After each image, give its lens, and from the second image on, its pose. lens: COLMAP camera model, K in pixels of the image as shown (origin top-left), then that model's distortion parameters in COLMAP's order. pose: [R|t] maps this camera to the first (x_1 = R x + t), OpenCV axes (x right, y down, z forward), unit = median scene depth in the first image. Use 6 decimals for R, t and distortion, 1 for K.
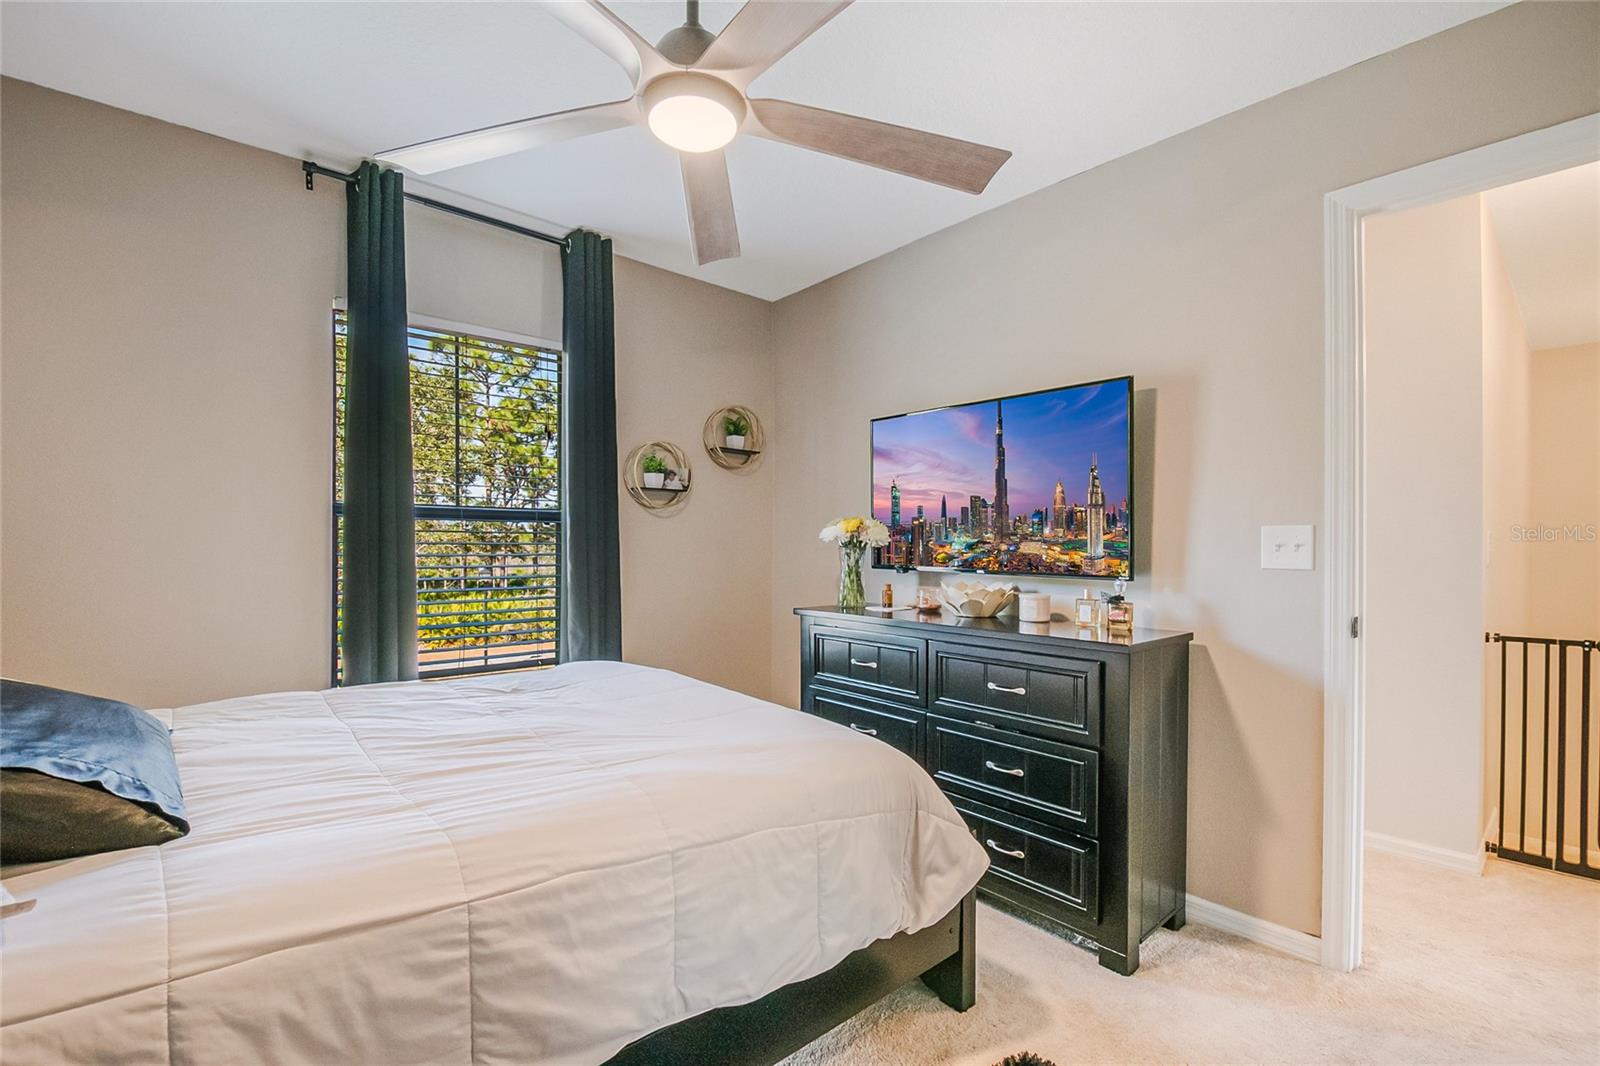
lens RADIAL K [[704.0, 0, 809.5], [0, 704.0, 551.1], [0, 0, 1]] dist [0.017169, -0.020307]
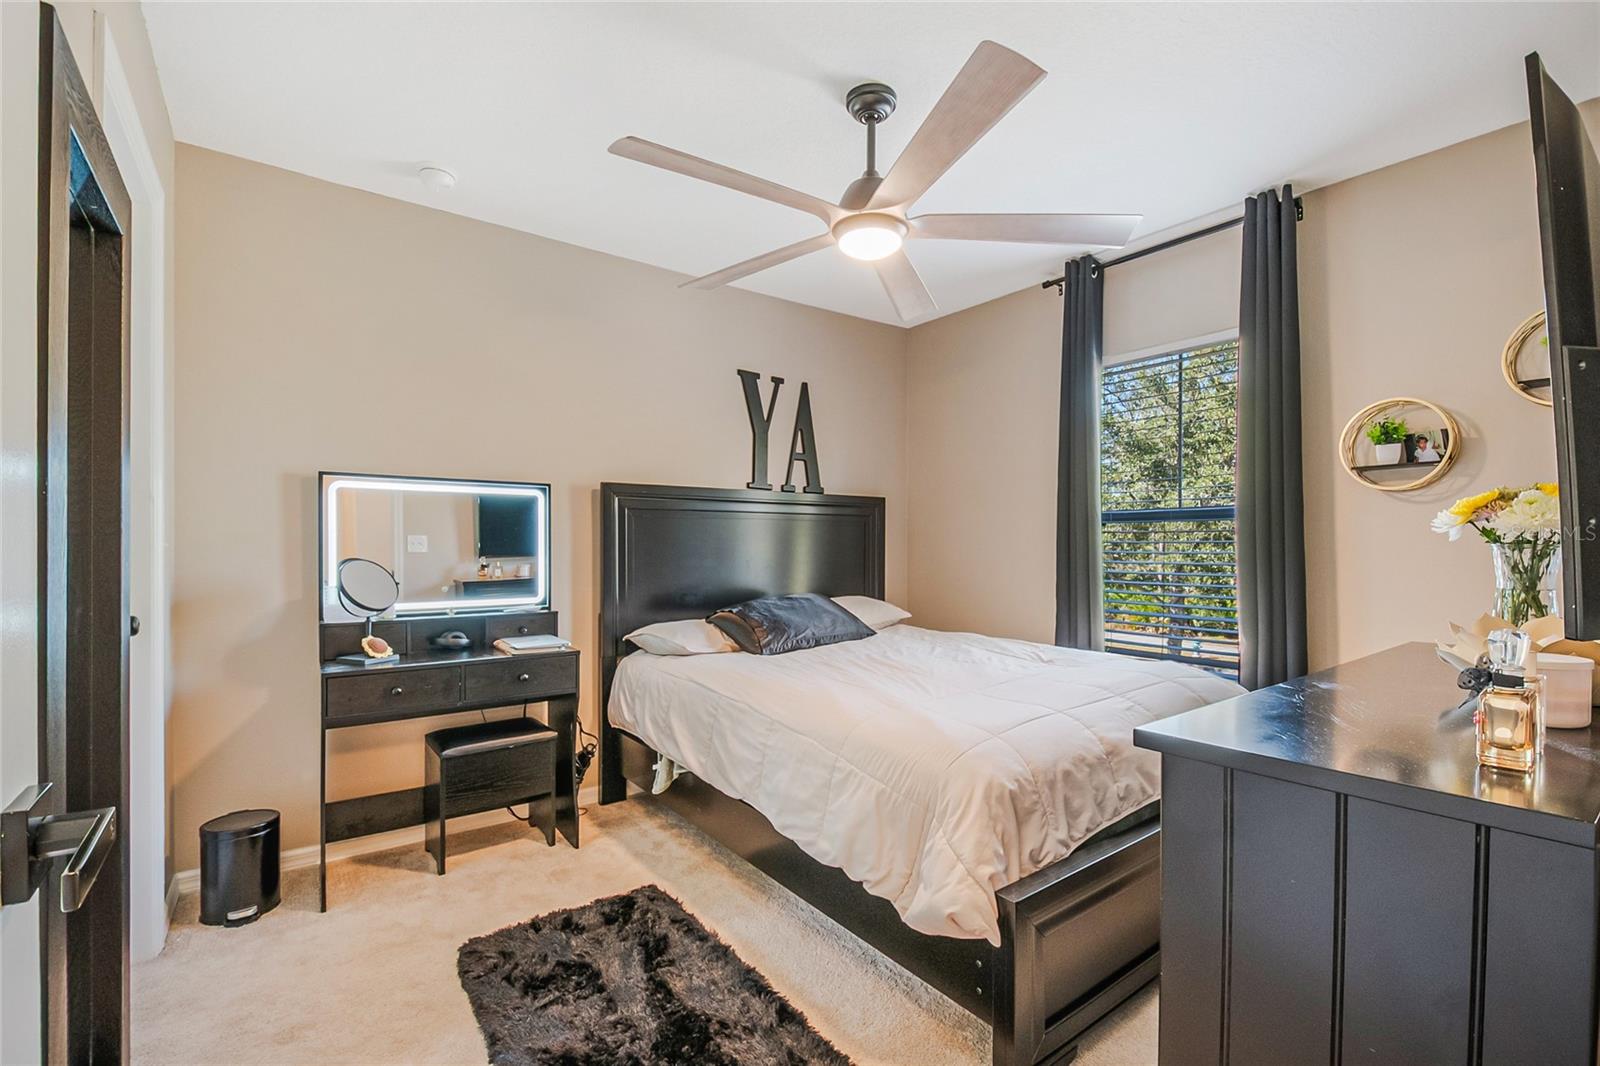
lens RADIAL K [[704.0, 0, 809.5], [0, 704.0, 551.1], [0, 0, 1]] dist [0.017169, -0.020307]
pose [[-0.079154, 0.004988, -0.996850, 1.481830], [-0.005390, 0.999971, 0.005431, 0.001492], [0.996848, 0.005803, -0.079125, 1.189744]]
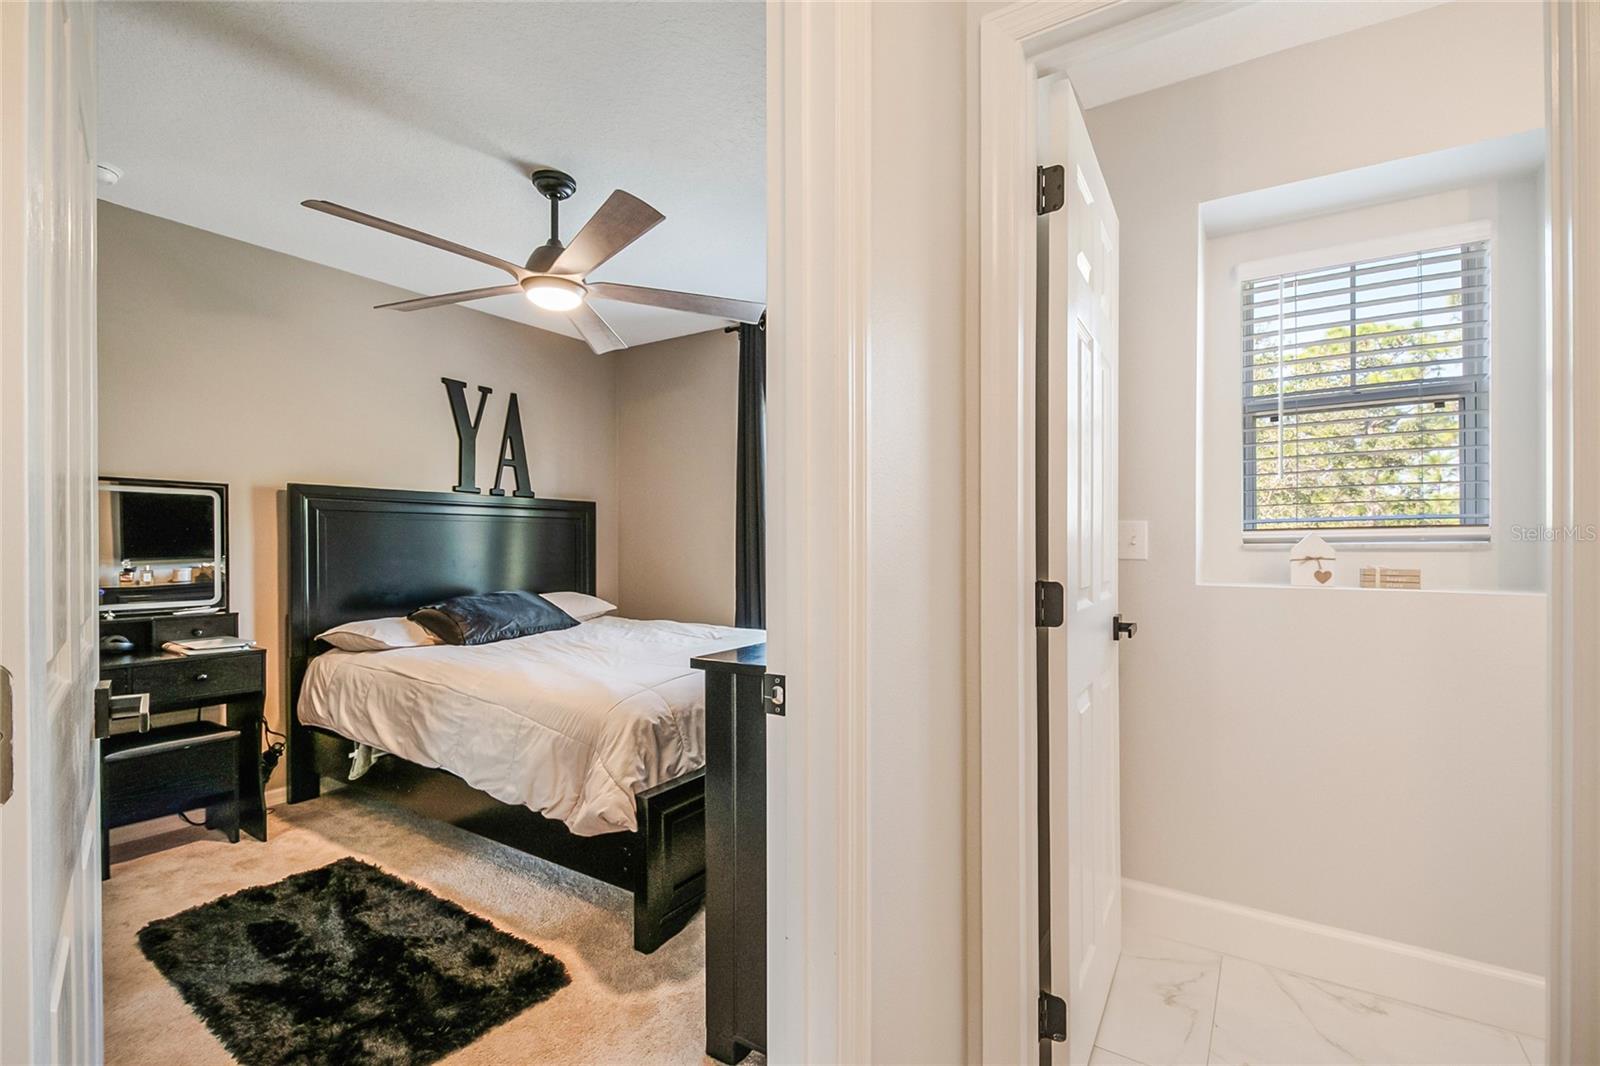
lens RADIAL K [[704.0, 0, 809.5], [0, 704.0, 551.1], [0, 0, 1]] dist [0.017169, -0.020307]
pose [[0.274377, 0.003997, -0.961614, 1.959925], [-0.002284, 0.999991, 0.003505, 0.003323], [0.961620, 0.001235, 0.274384, 1.344112]]
